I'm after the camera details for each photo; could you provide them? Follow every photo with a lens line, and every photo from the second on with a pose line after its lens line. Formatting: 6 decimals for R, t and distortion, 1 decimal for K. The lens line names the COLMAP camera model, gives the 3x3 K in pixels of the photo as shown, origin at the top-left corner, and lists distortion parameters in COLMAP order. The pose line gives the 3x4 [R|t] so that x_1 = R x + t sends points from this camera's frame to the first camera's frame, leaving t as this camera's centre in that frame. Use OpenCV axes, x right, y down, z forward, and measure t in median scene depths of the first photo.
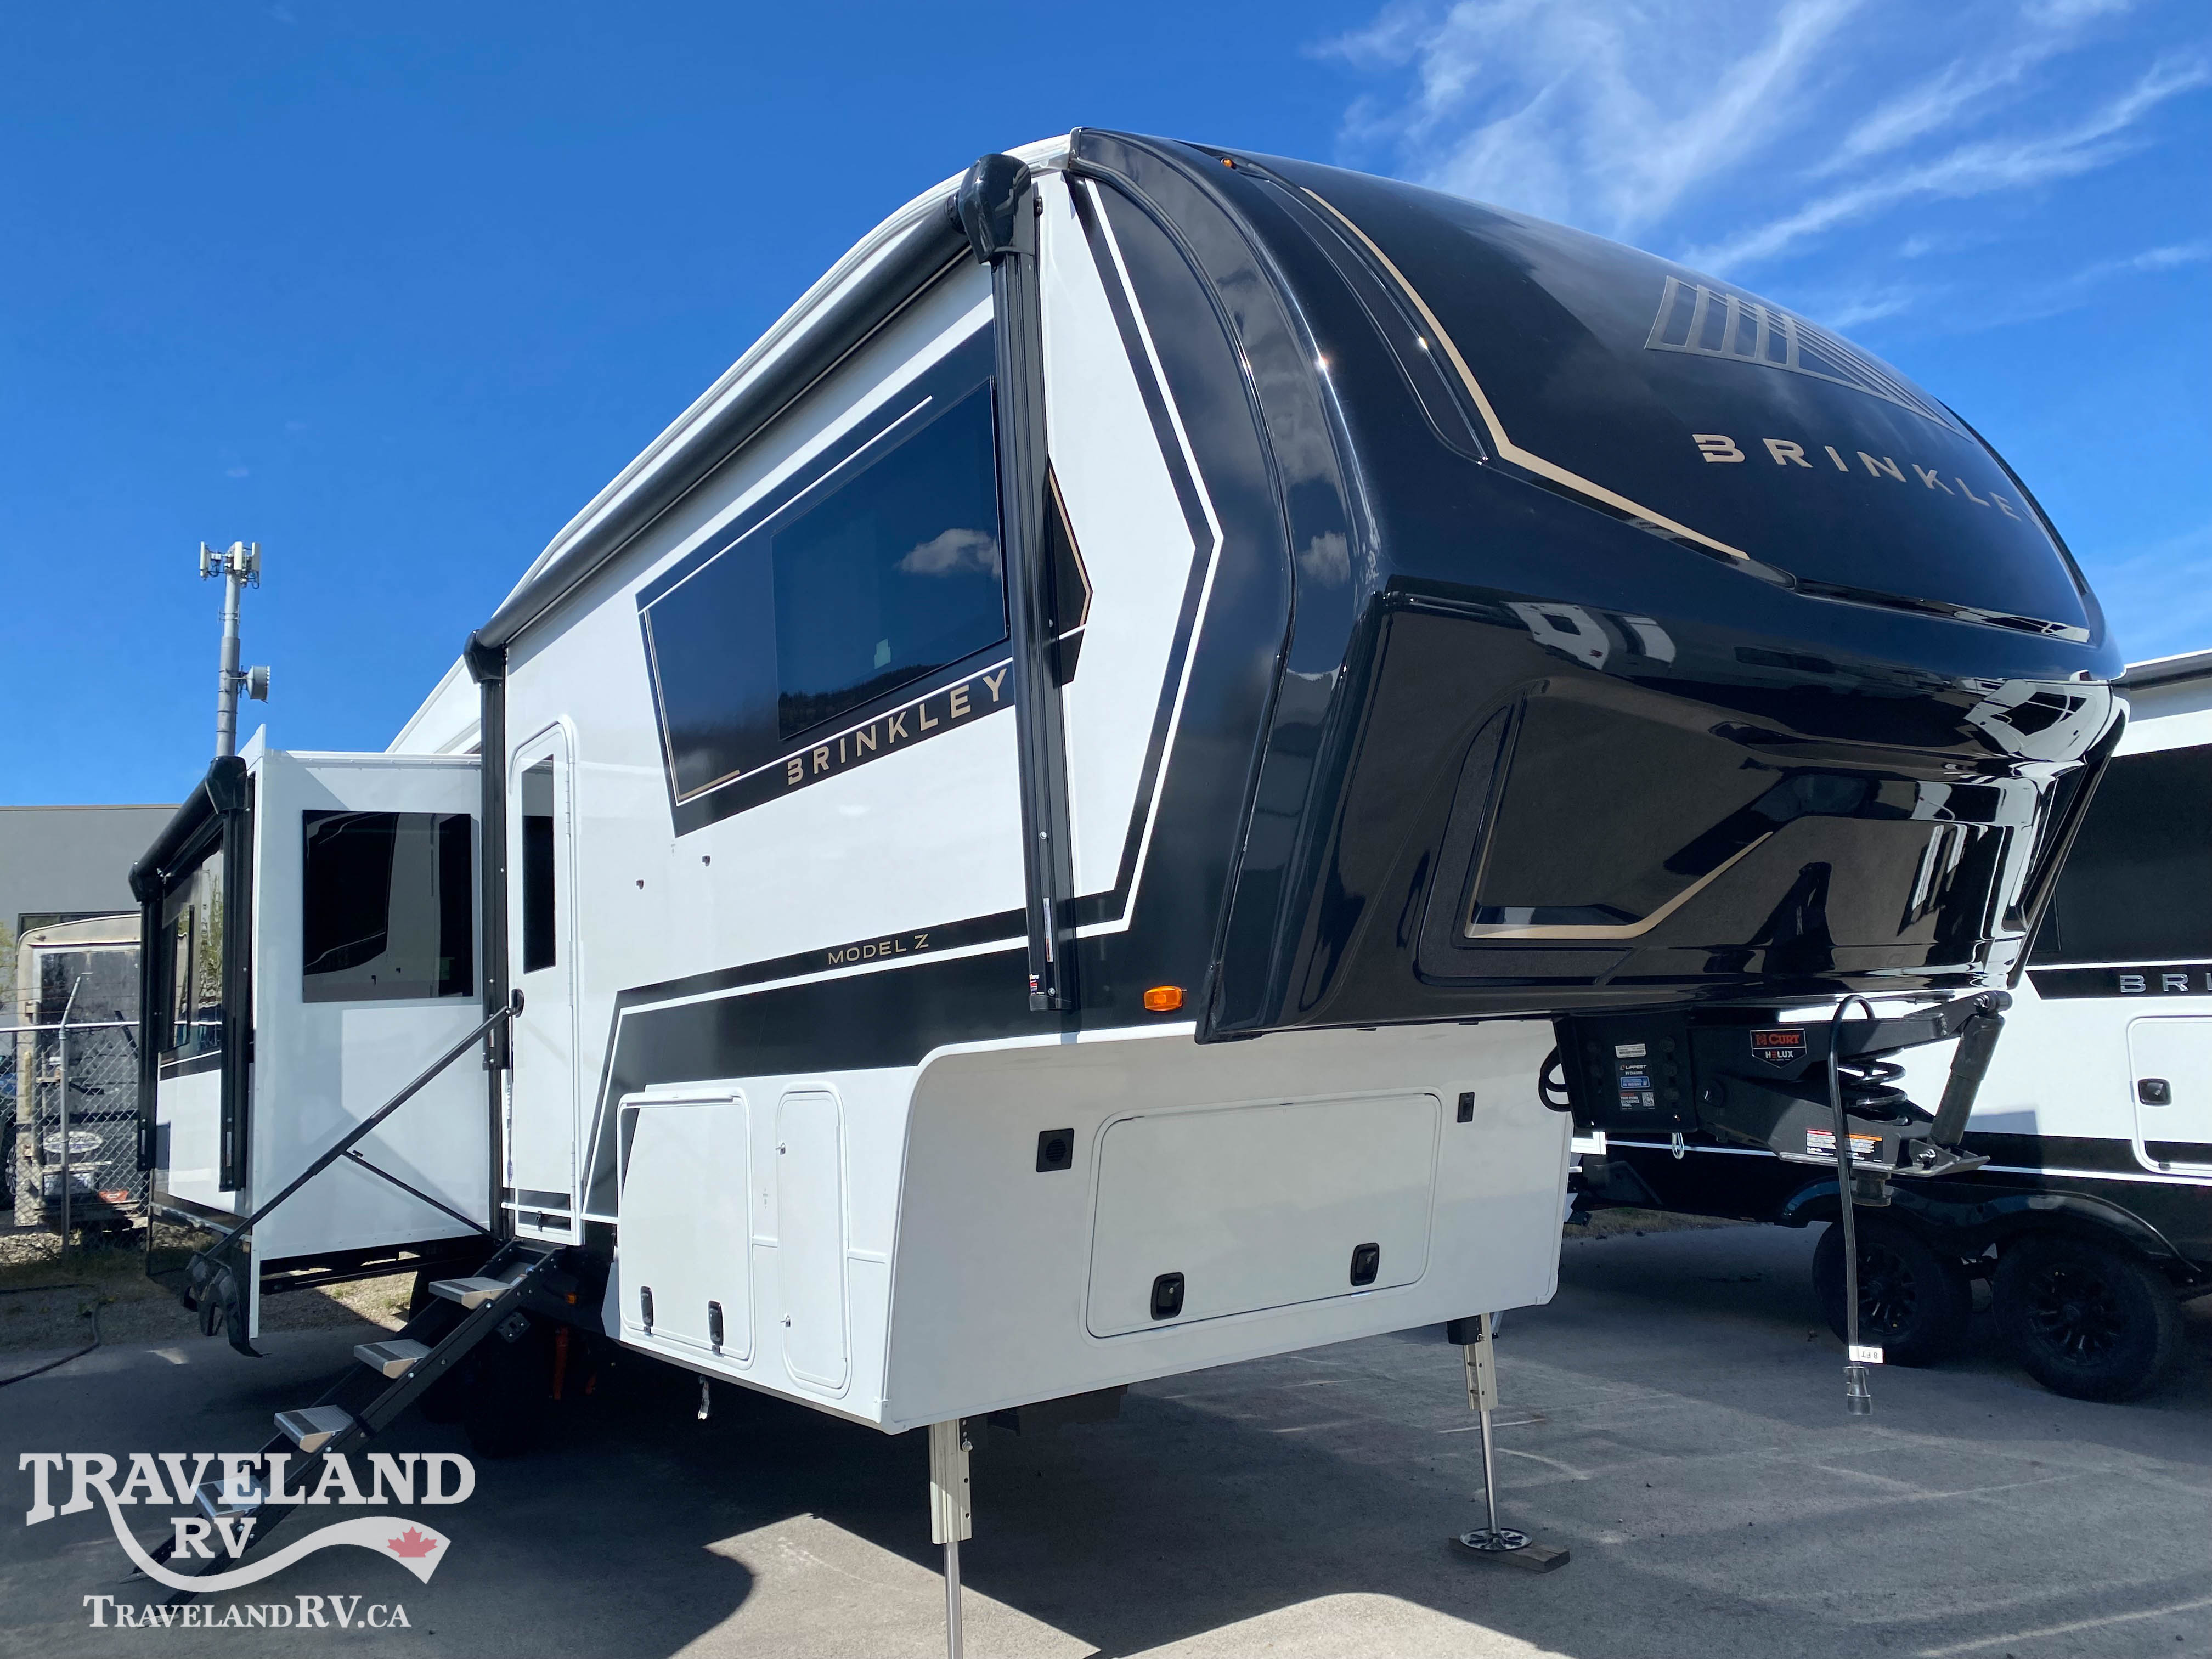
lens RADIAL K [[1686.8, 0, 1106.1], [0, 1686.8, 830.1], [0, 0, 1]] dist [-0.000260, 0.000017]
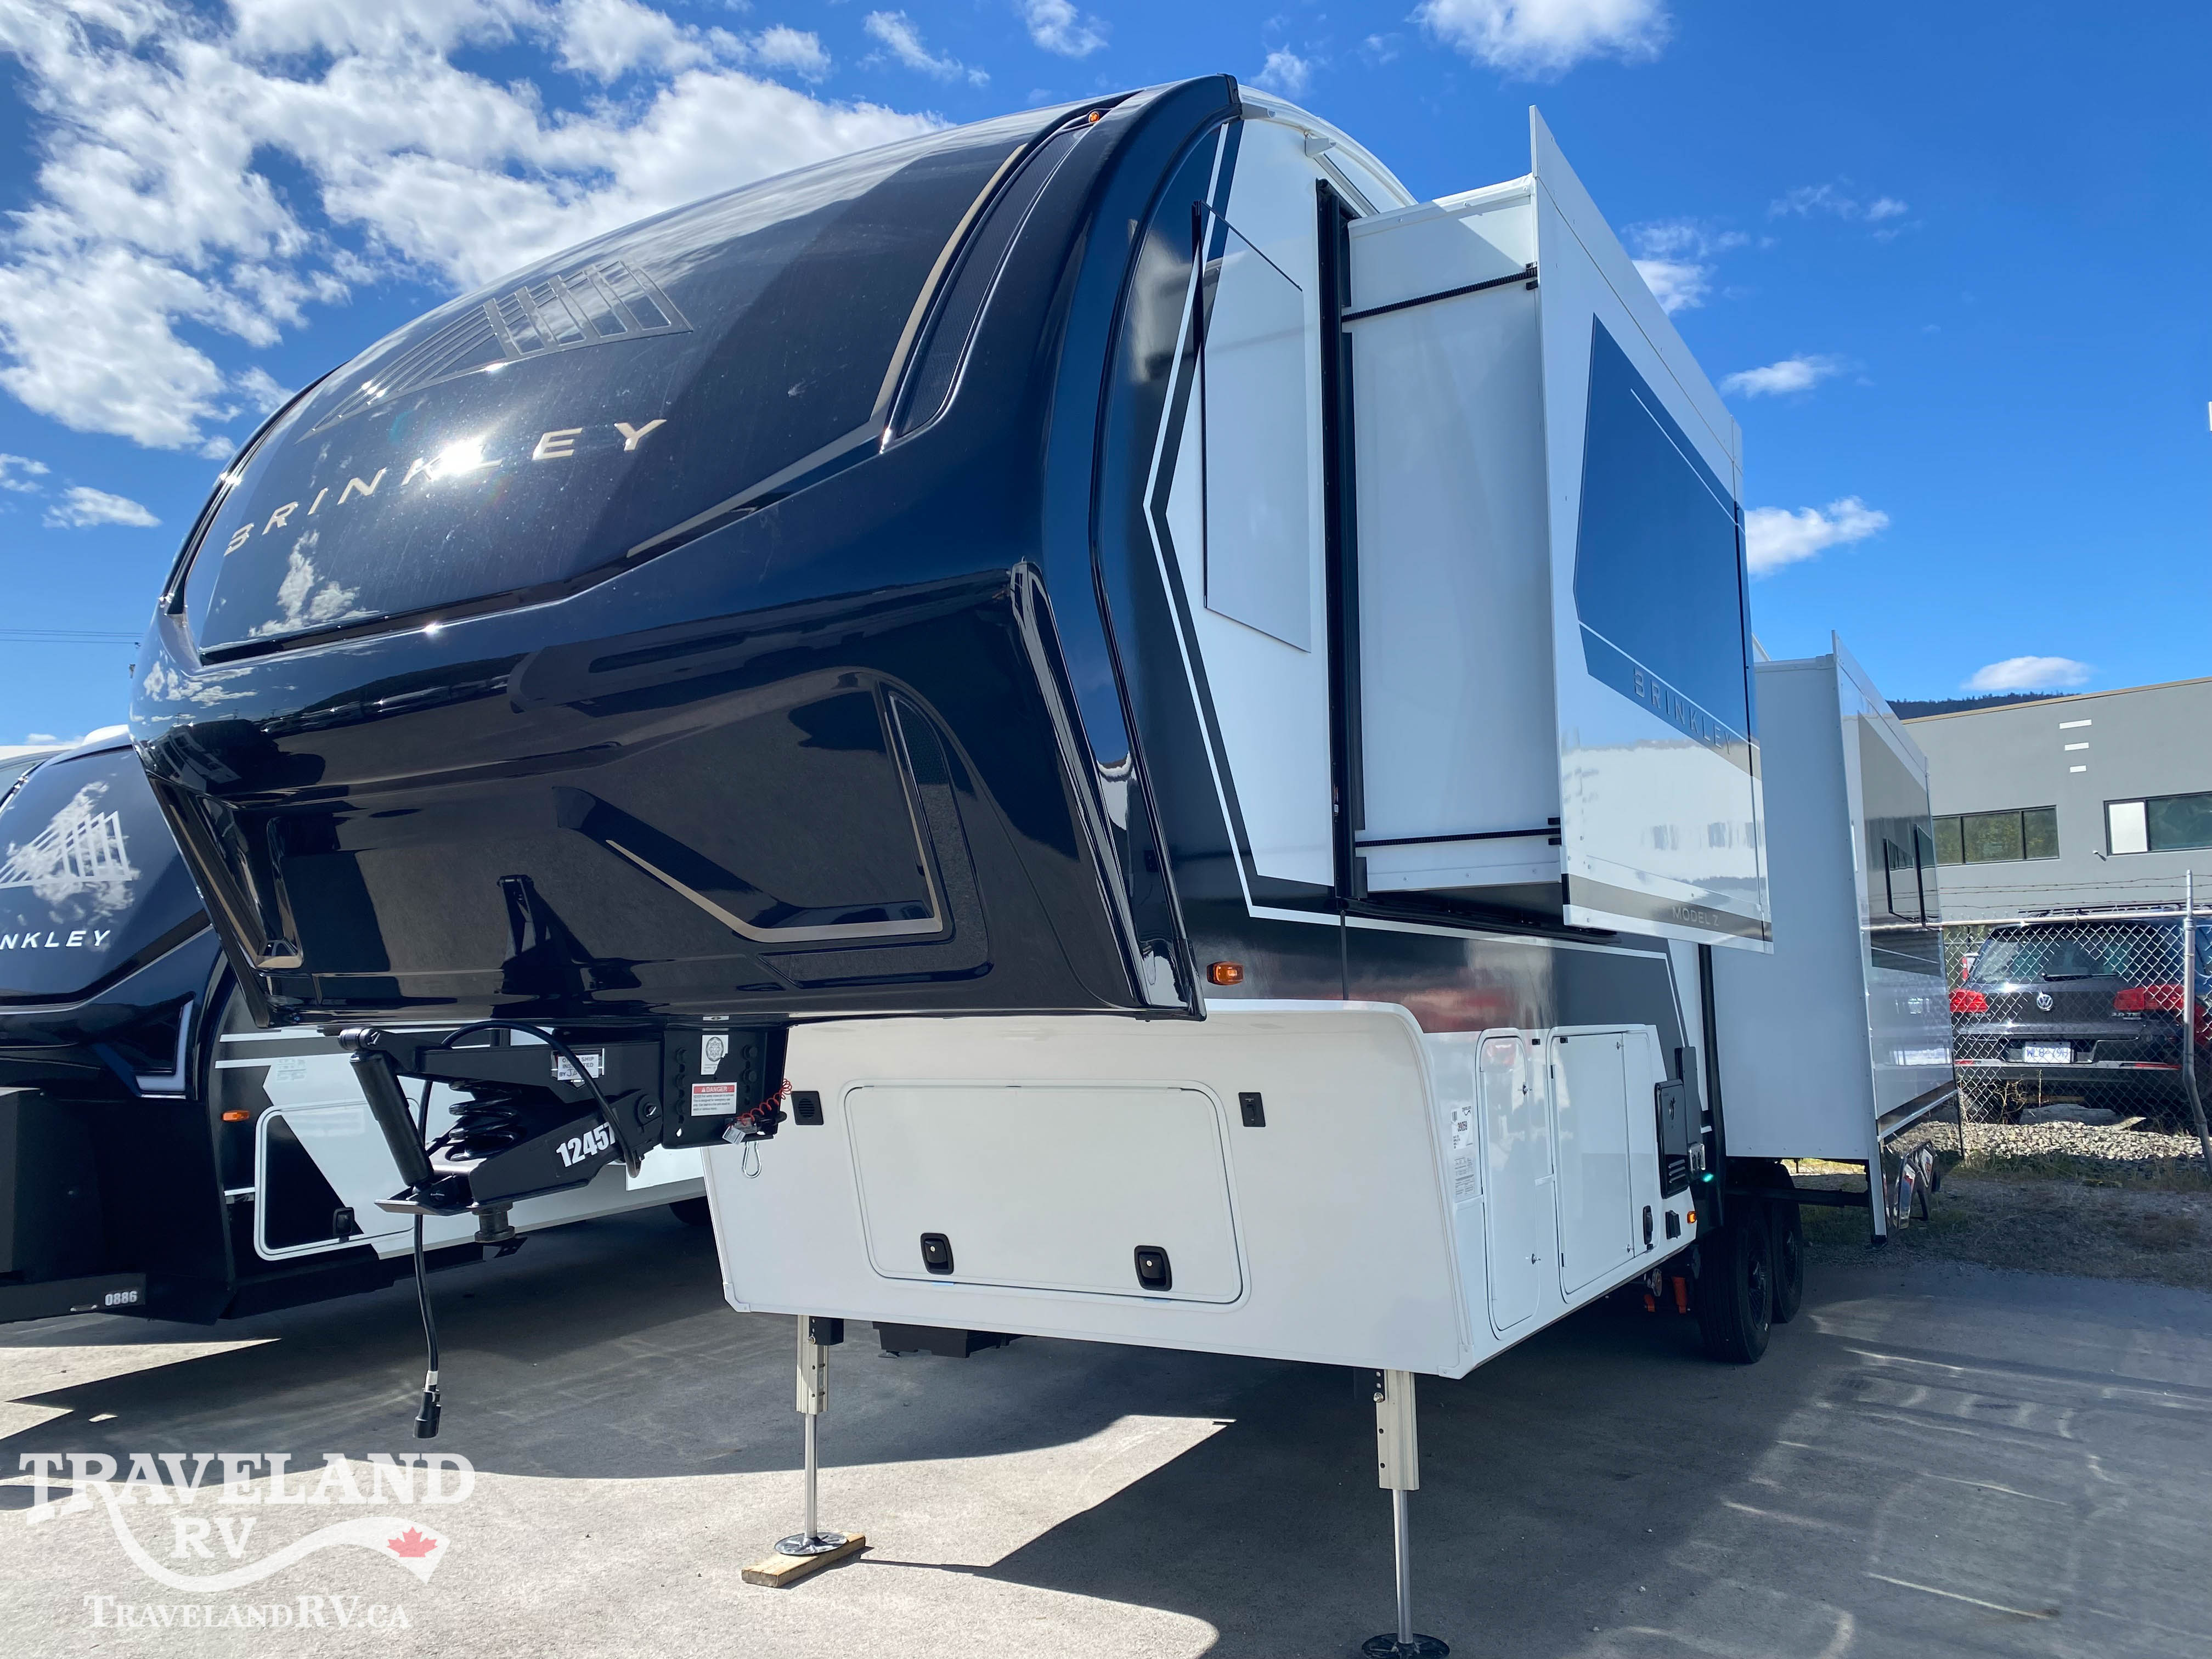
lens RADIAL K [[1686.8, 0, 1105.8], [0, 1686.8, 824.2], [0, 0, 1]] dist [-0.000260, 0.000017]
pose [[0.428794, -0.043280, -0.902365, 0.945616], [0.116546, 0.993155, 0.007747, 0.008719], [0.895853, -0.108489, 0.430903, 0.591343]]
